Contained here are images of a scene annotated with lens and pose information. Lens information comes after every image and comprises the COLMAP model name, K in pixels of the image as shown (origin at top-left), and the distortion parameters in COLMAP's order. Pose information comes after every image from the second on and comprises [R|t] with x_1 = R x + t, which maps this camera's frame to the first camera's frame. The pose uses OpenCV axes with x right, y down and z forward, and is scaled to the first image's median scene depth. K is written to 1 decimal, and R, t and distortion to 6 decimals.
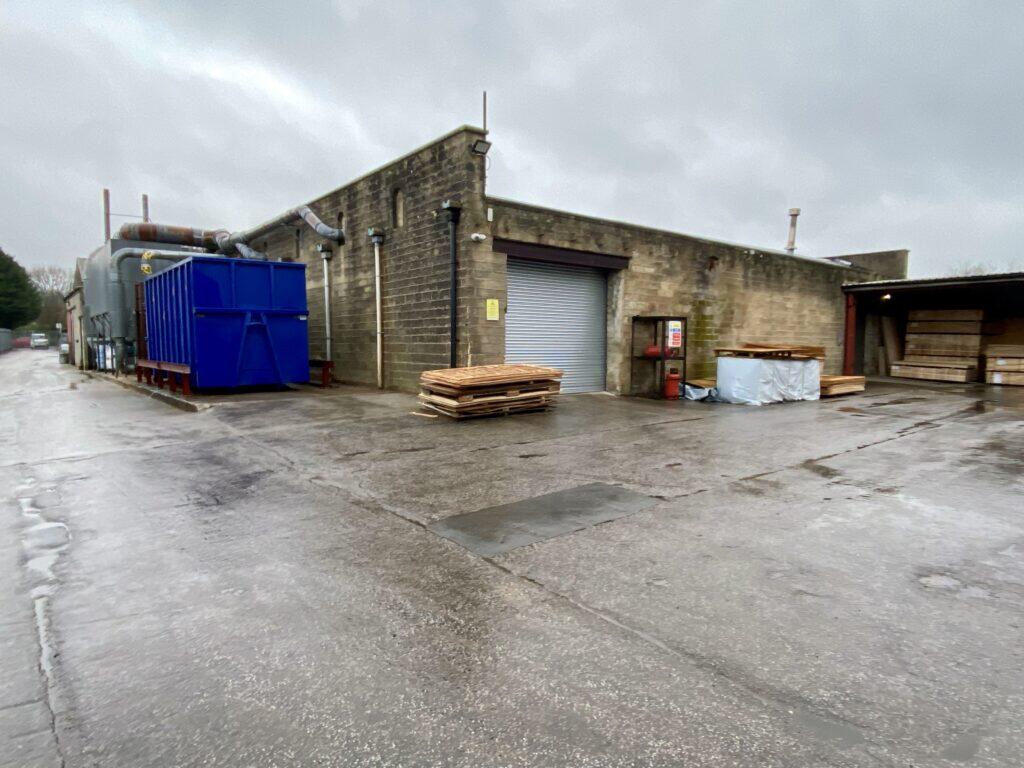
lens RADIAL K [[594.3, 0, 512.0], [0, 594.3, 384.0], [0, 0, 1]] dist [0.056992, -0.061447]
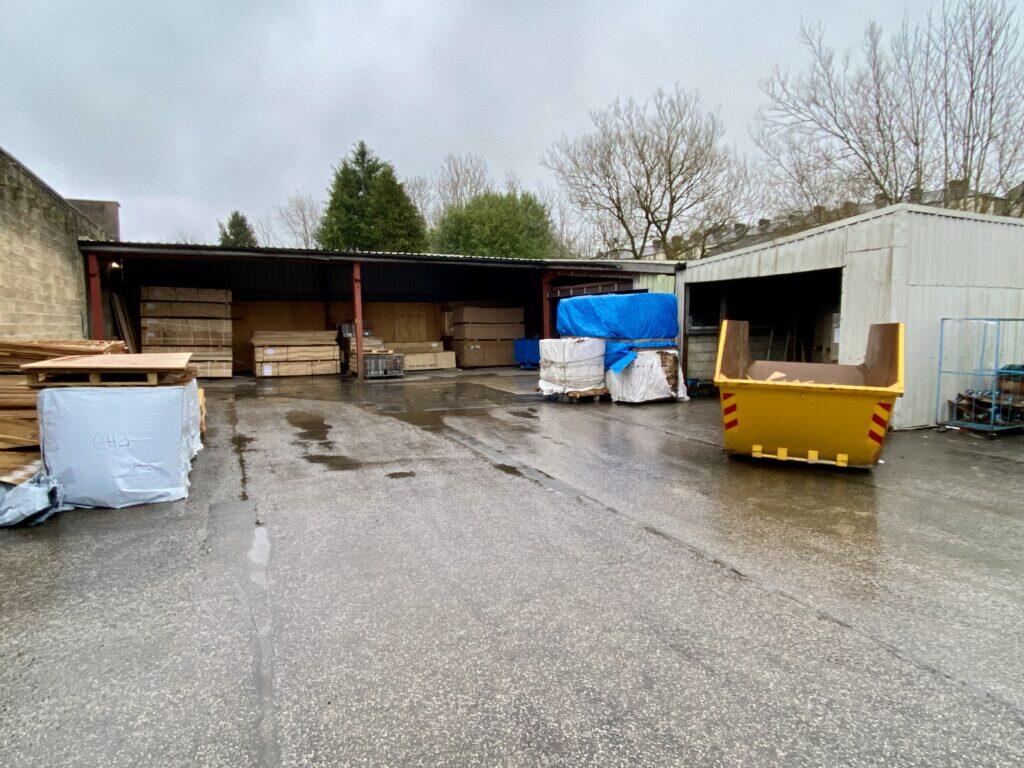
lens RADIAL K [[594.3, 0, 512.0], [0, 594.3, 384.0], [0, 0, 1]] dist [0.056992, -0.061447]
pose [[0.238411, -0.104560, 0.965519, 0.044575], [0.072726, 0.993318, 0.089613, -0.039515], [-0.968437, 0.048854, 0.244422, 0.421713]]
